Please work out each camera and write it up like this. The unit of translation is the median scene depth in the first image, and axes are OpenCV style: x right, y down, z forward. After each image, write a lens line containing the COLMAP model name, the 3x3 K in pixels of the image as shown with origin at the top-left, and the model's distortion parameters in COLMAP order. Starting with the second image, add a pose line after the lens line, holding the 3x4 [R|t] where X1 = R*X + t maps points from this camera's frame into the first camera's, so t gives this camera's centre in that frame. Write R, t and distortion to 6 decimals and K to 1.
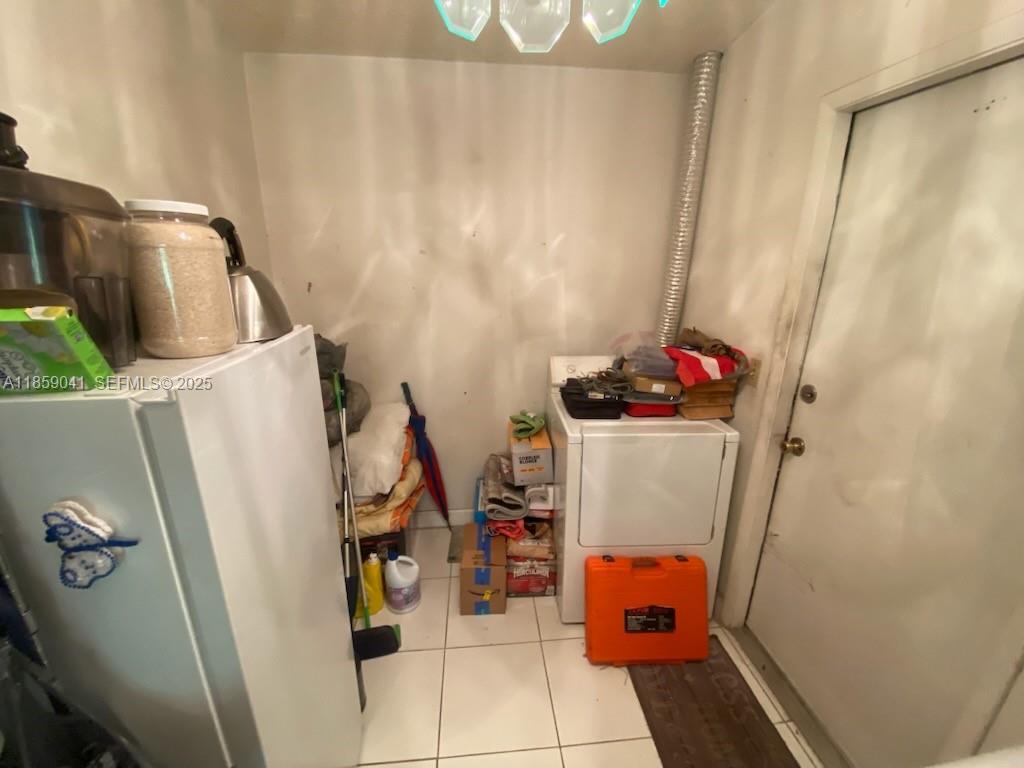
lens RADIAL K [[413.4, 0, 510.1], [0, 413.4, 386.3], [0, 0, 1]] dist [0.026480, -0.023554]
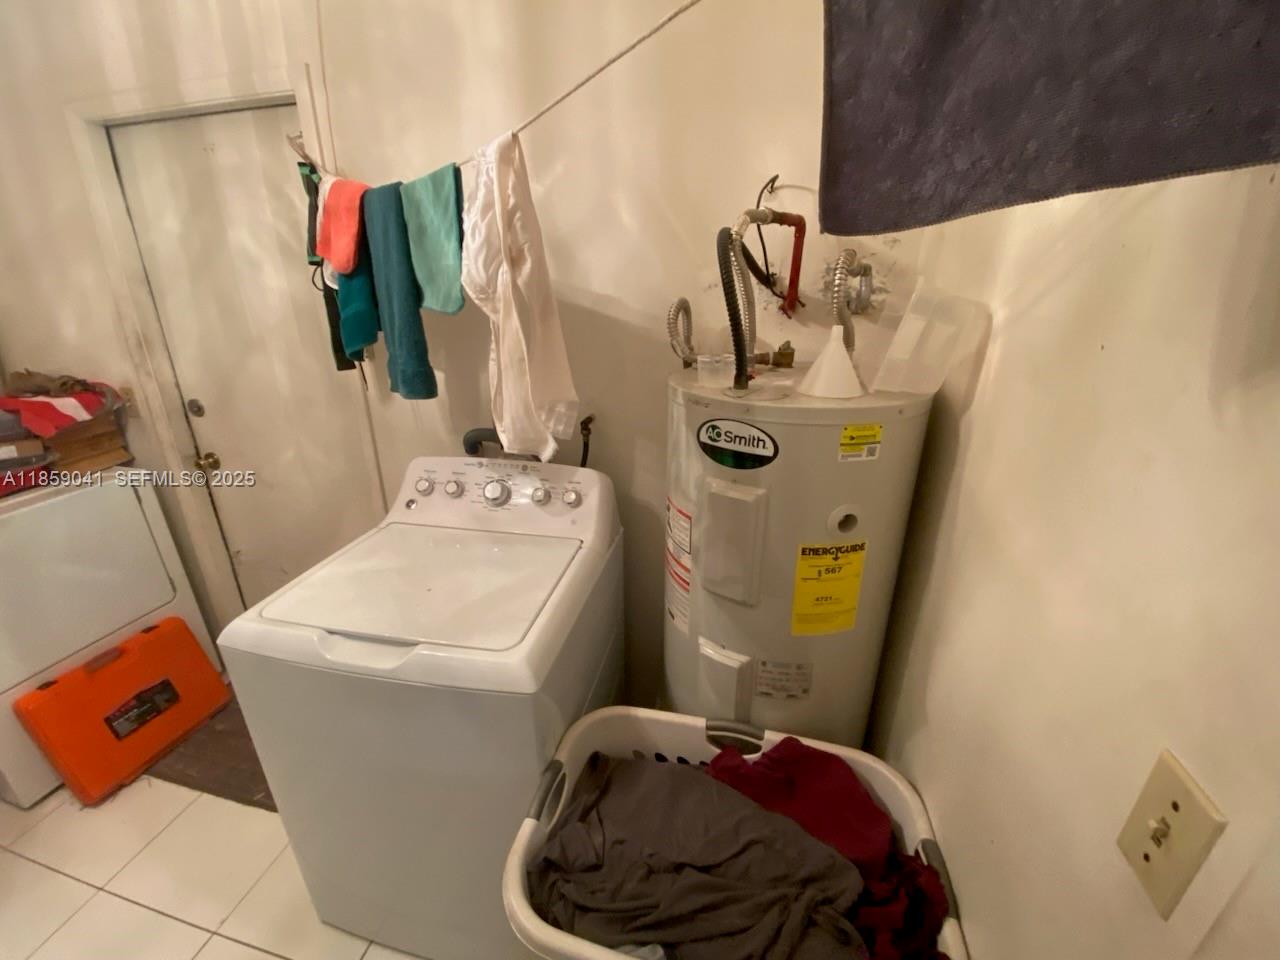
lens RADIAL K [[516.7, 0, 637.6], [0, 516.7, 482.8], [0, 0, 1]] dist [0.026480, -0.023554]
pose [[0.306881, -0.344697, 0.887135, -0.128685], [0.279736, 0.923607, 0.262101, 0.136329], [-0.909710, 0.167730, 0.379861, -0.385124]]
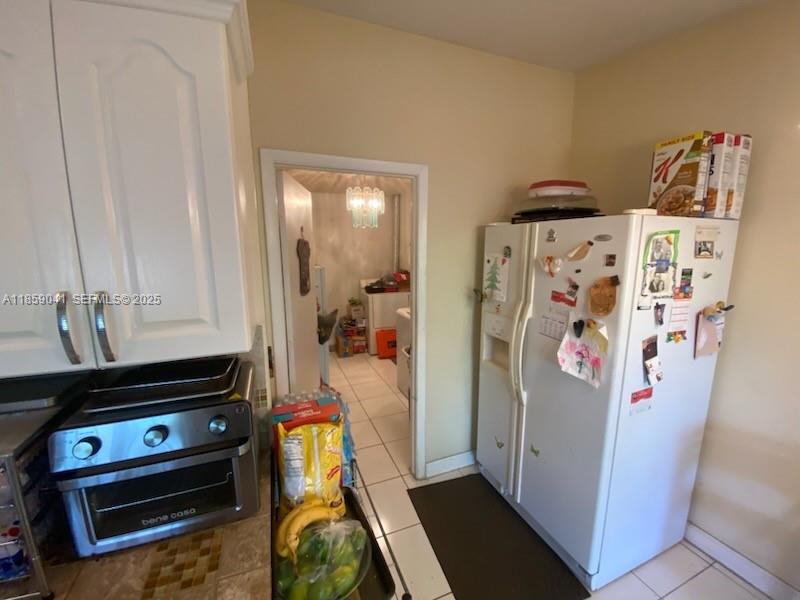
lens RADIAL K [[322.9, 0, 398.5], [0, 322.9, 301.8], [0, 0, 1]] dist [0.026480, -0.023554]
pose [[0.960702, -0.061866, 0.270601, -0.380313], [0.090645, 0.991325, -0.095173, 0.457894], [-0.262365, 0.115961, 0.957976, -1.796748]]
